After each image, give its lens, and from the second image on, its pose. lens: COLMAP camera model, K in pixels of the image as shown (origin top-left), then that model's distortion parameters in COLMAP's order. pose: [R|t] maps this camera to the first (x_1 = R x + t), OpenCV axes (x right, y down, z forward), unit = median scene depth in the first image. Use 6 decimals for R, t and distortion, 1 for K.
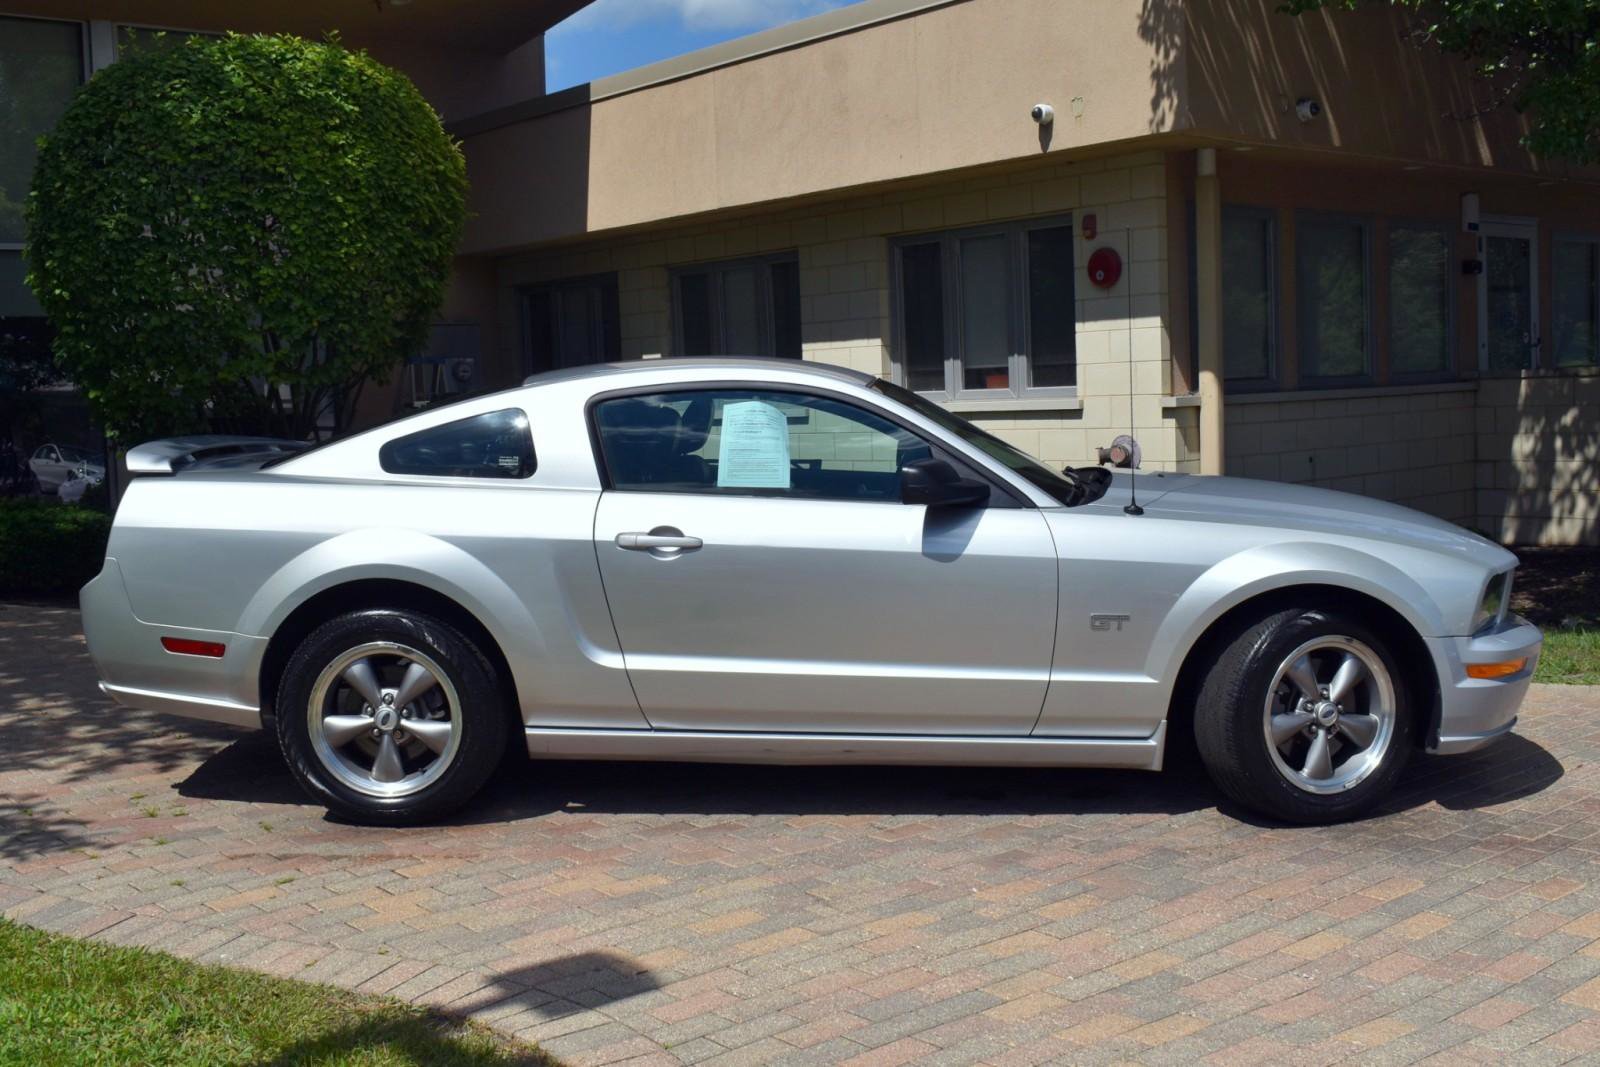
lens RADIAL K [[1812.1, 0, 851.3], [0, 1812.1, 531.6], [0, 0, 1]] dist [-0.070722, -0.001692]
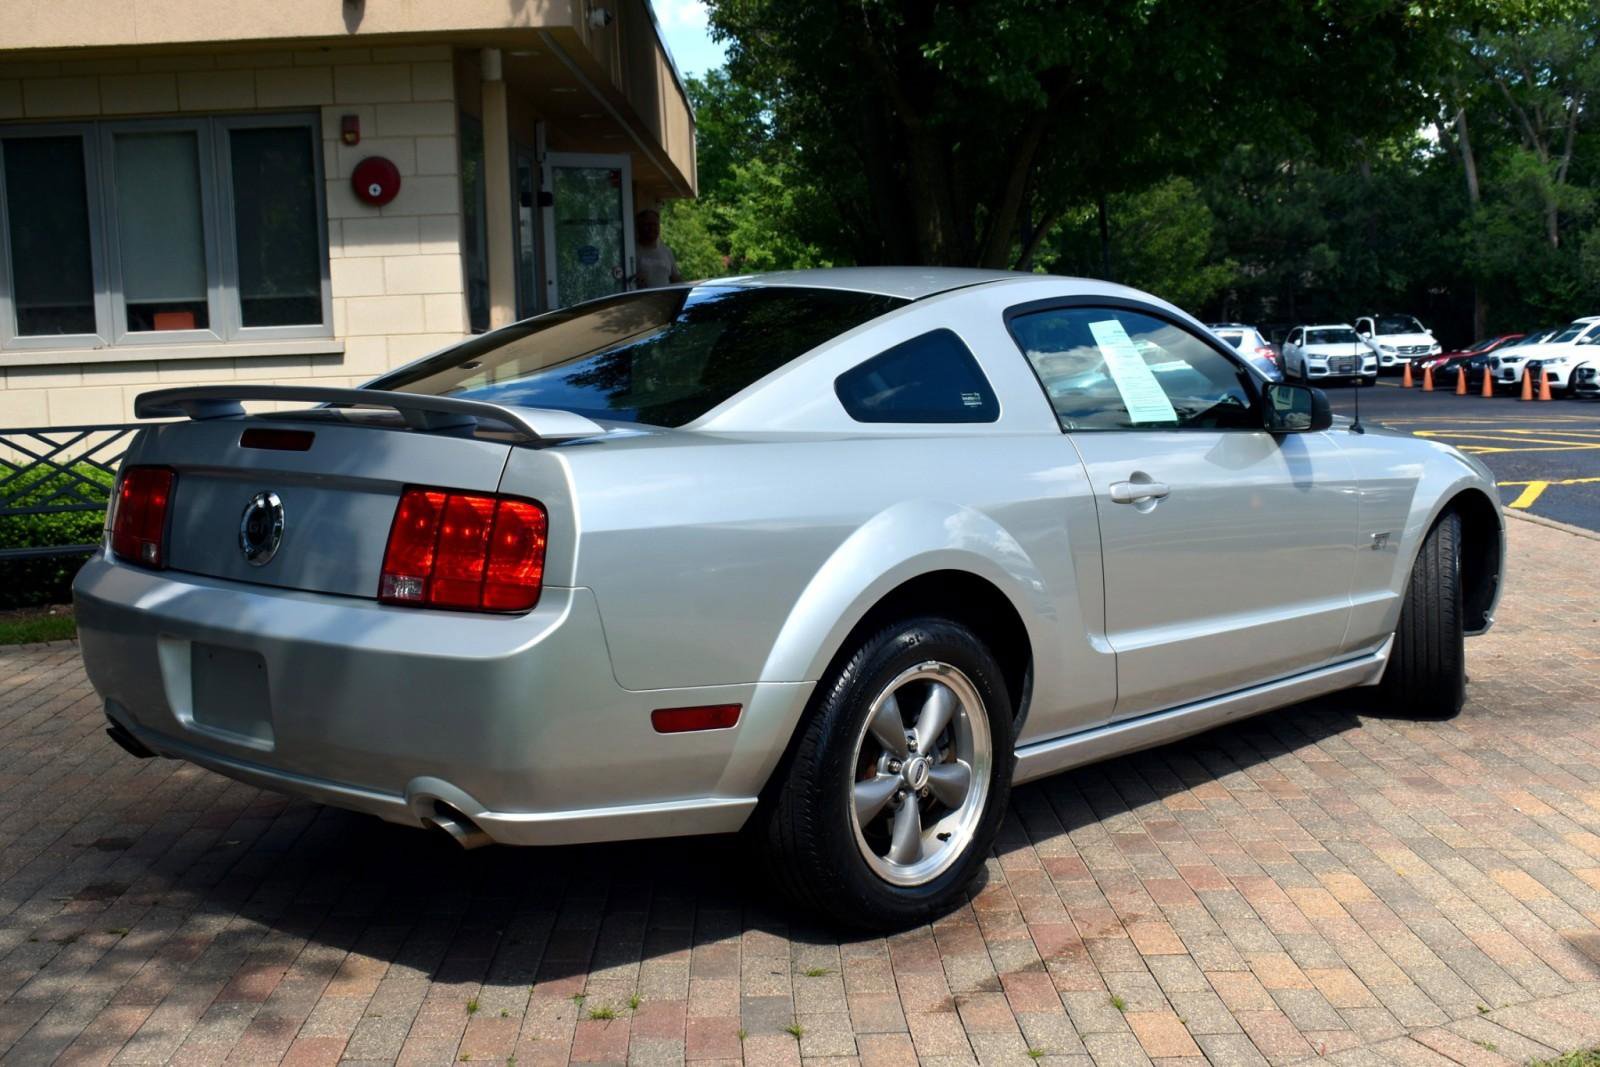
lens RADIAL K [[1968.2, 0, 822.3], [0, 1968.2, 538.4], [0, 0, 1]] dist [-0.051648, -0.047337]
pose [[0.616132, -0.084422, 0.783106, -0.448830], [0.070735, 0.996153, 0.051736, -0.014696], [-0.784460, 0.023517, 0.619733, 0.285886]]
